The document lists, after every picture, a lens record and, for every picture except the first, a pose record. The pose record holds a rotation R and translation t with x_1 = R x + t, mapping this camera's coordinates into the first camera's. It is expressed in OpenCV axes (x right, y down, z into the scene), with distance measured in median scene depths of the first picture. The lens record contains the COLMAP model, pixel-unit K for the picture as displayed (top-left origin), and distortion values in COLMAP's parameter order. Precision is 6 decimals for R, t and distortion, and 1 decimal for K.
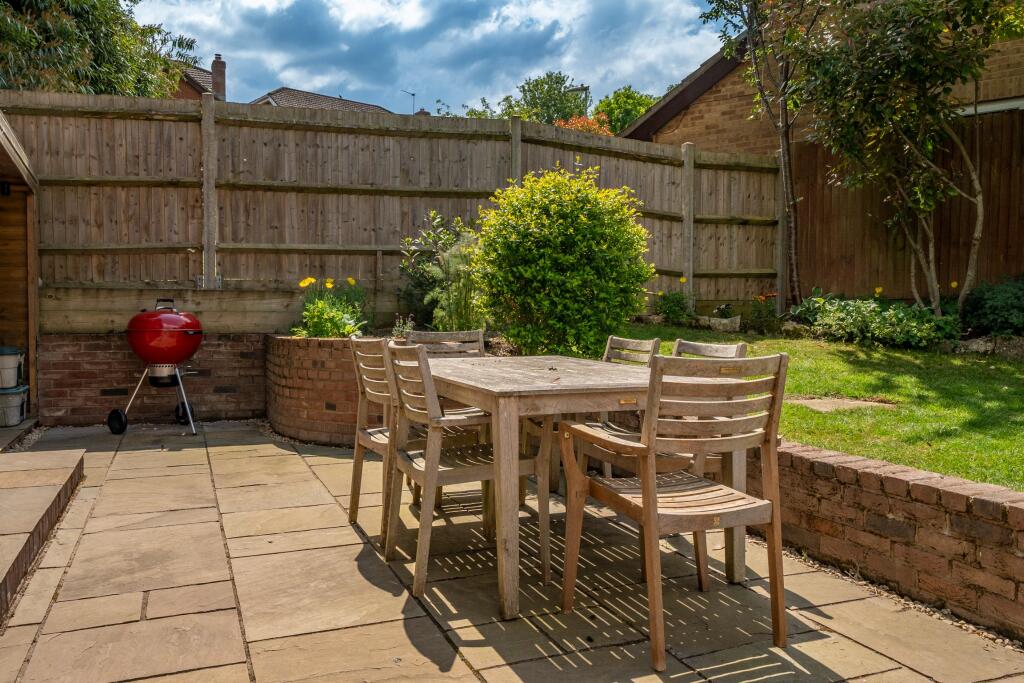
lens RADIAL K [[793.4, 0, 513.3], [0, 793.4, 336.3], [0, 0, 1]] dist [0.011339, 0.002590]
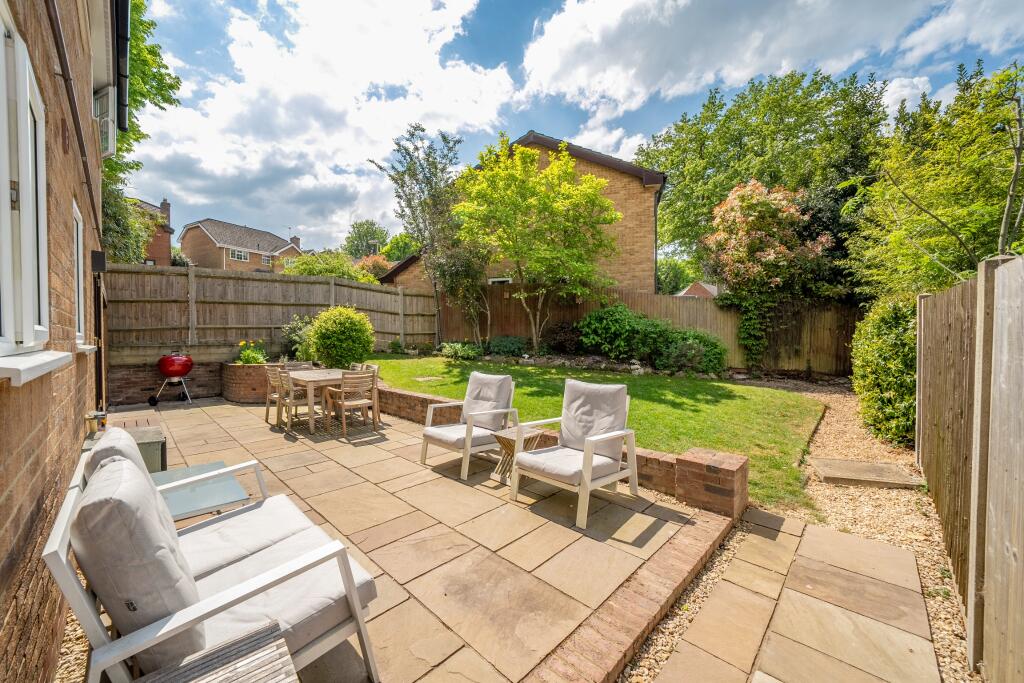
lens RADIAL K [[364.0, 0, 502.5], [0, 364.0, 342.6], [0, 0, 1]] dist [-0.017132, 0.000127]
pose [[0.919779, -0.016703, 0.392081, 0.059441], [0.024876, 0.999566, -0.015775, -0.025784], [-0.391647, 0.024263, 0.919796, -0.391049]]
